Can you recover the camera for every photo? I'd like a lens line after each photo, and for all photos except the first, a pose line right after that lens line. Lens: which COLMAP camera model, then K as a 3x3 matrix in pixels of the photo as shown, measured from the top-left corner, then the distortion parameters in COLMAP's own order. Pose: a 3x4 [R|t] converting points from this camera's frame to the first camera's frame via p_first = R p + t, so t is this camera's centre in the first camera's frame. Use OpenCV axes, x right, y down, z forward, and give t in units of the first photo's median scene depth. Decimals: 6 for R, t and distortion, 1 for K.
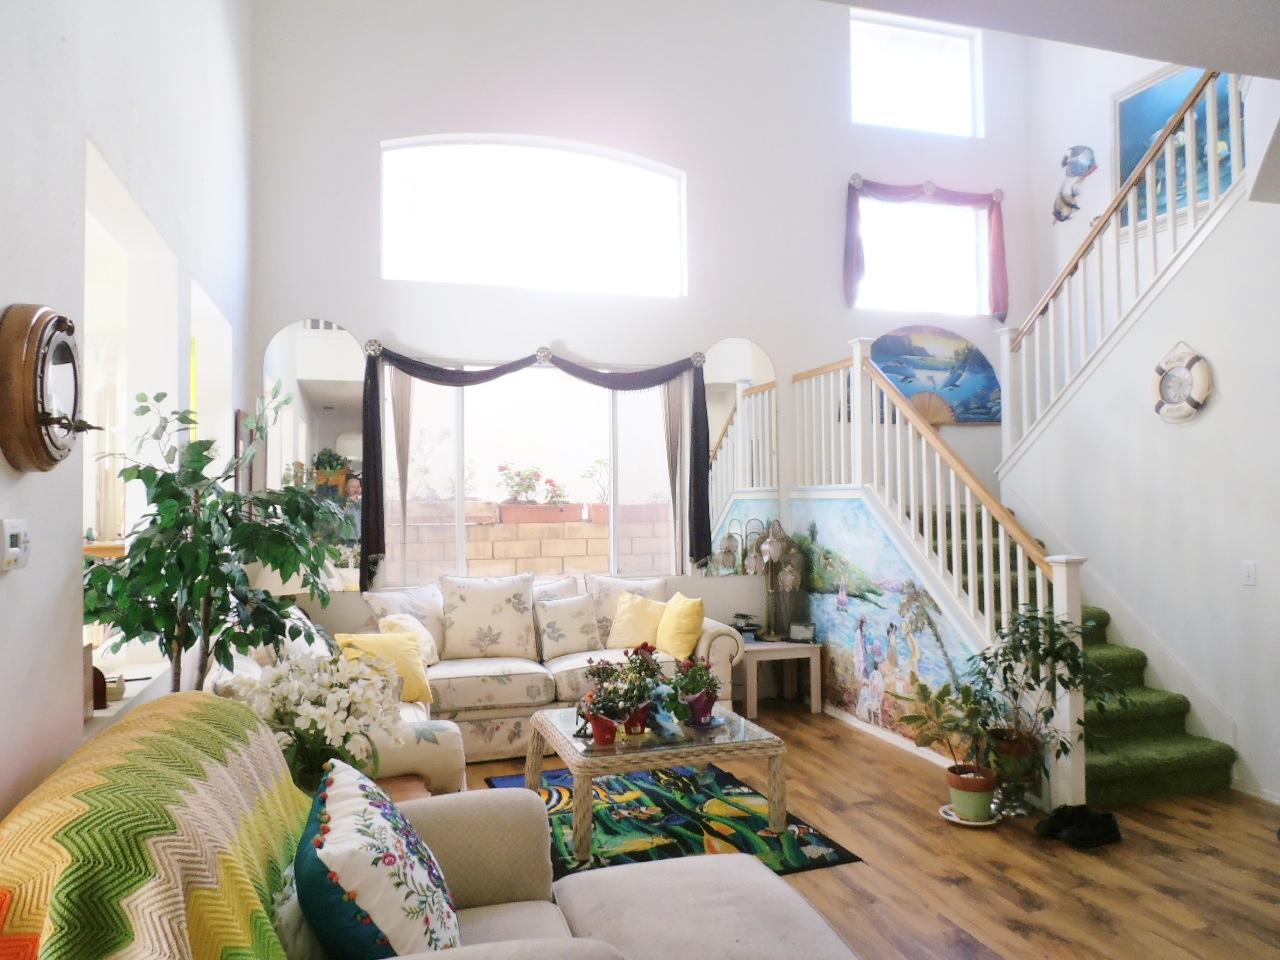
lens RADIAL K [[896.9, 0, 635.3], [0, 896.9, 480.6], [0, 0, 1]] dist [-0.025423, 0.014598]
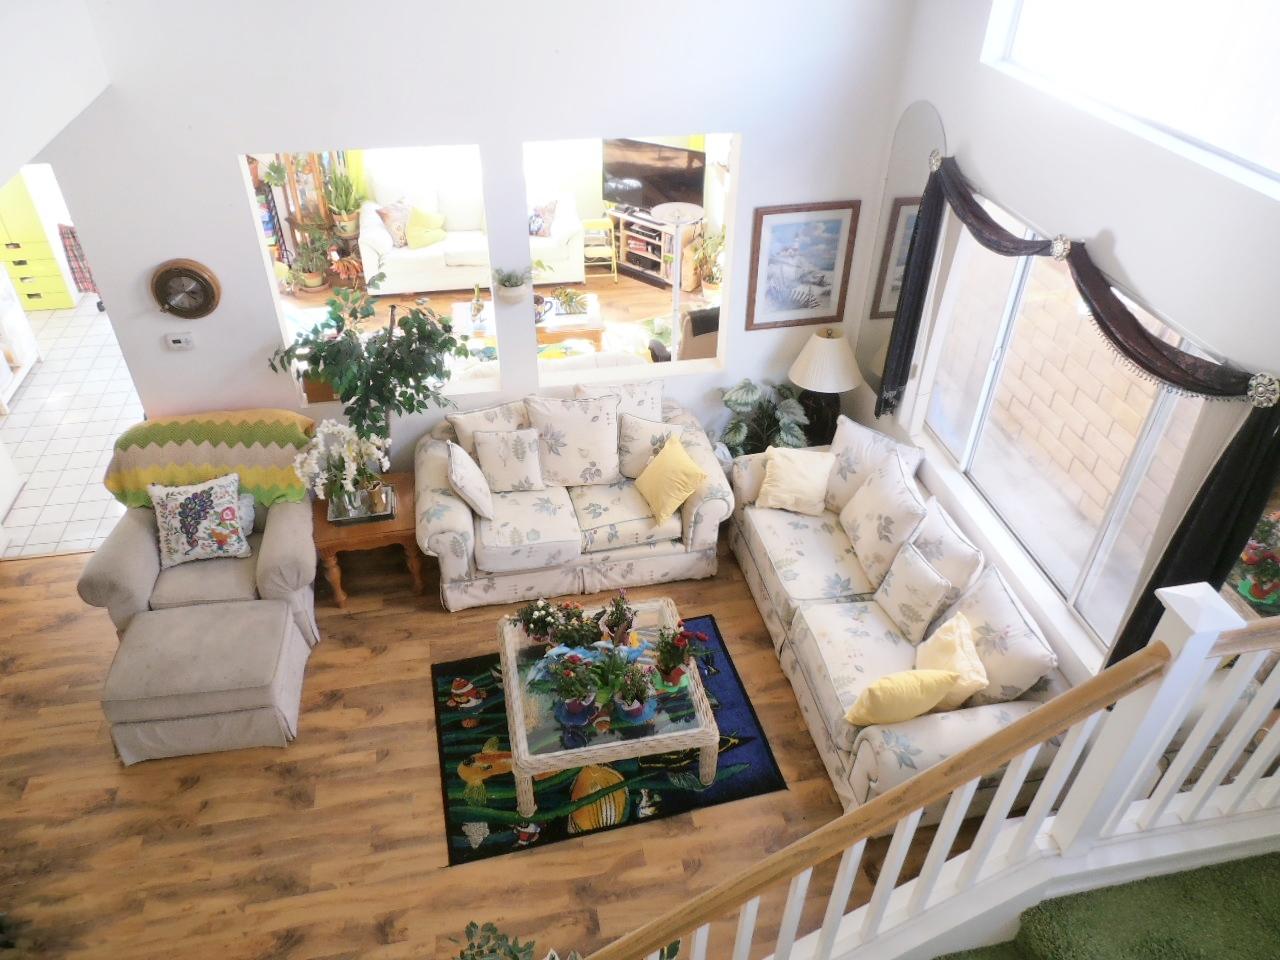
lens RADIAL K [[896.9, 0, 641.7], [0, 896.9, 473.7], [0, 0, 1]] dist [-0.025423, 0.014598]
pose [[-0.098853, 0.606360, -0.789022, 0.522816], [0.001422, 0.792991, 0.609231, -0.413854], [0.995101, 0.059102, -0.079252, 0.835182]]
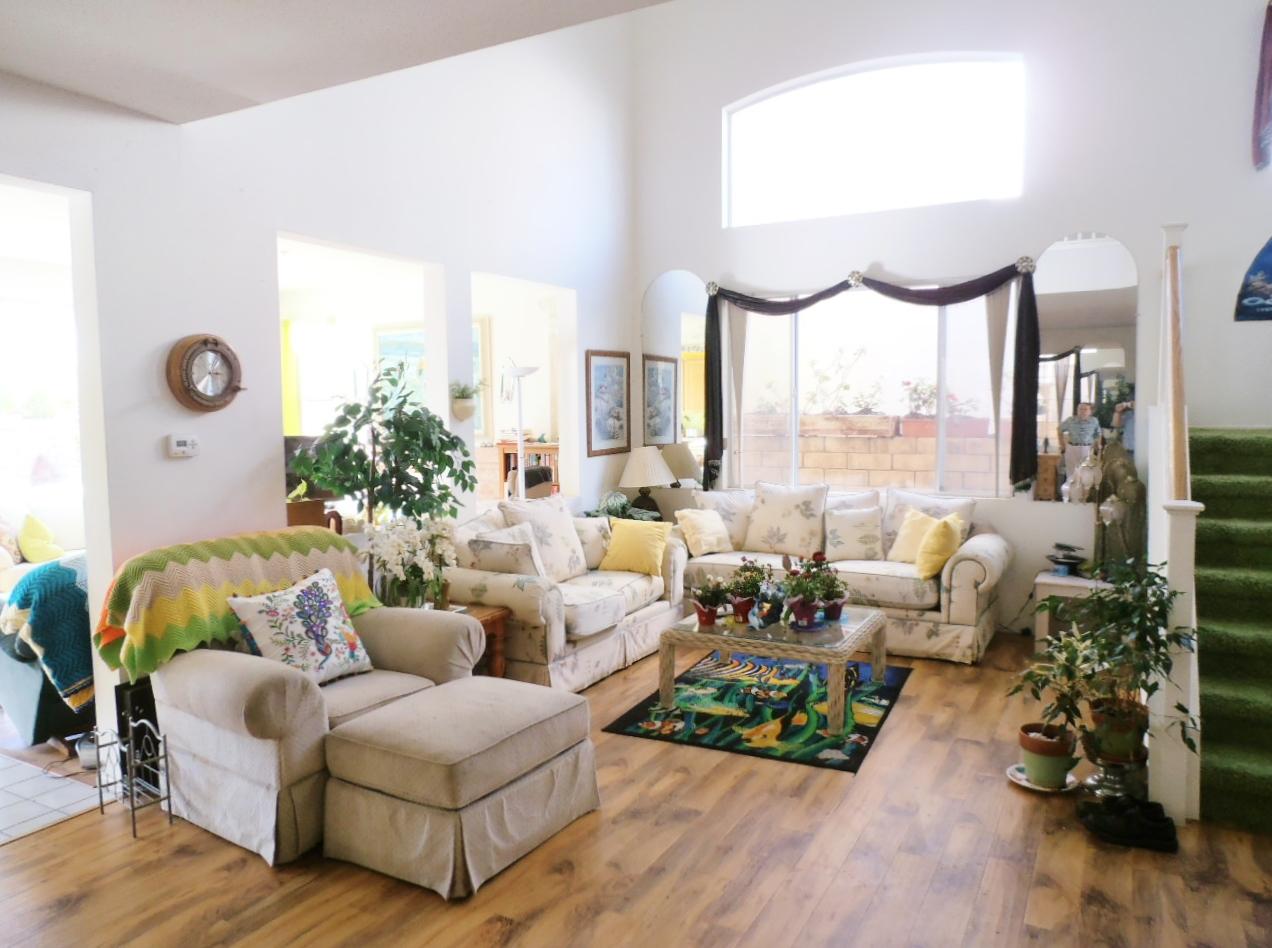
lens RADIAL K [[891.3, 0, 628.0], [0, 891.3, 474.1], [0, 0, 1]] dist [-0.025423, 0.014598]
pose [[0.693790, 0.056001, -0.717997, 0.510282], [0.016241, 0.995502, 0.093339, -0.014507], [0.719994, -0.076419, 0.689760, 0.077111]]
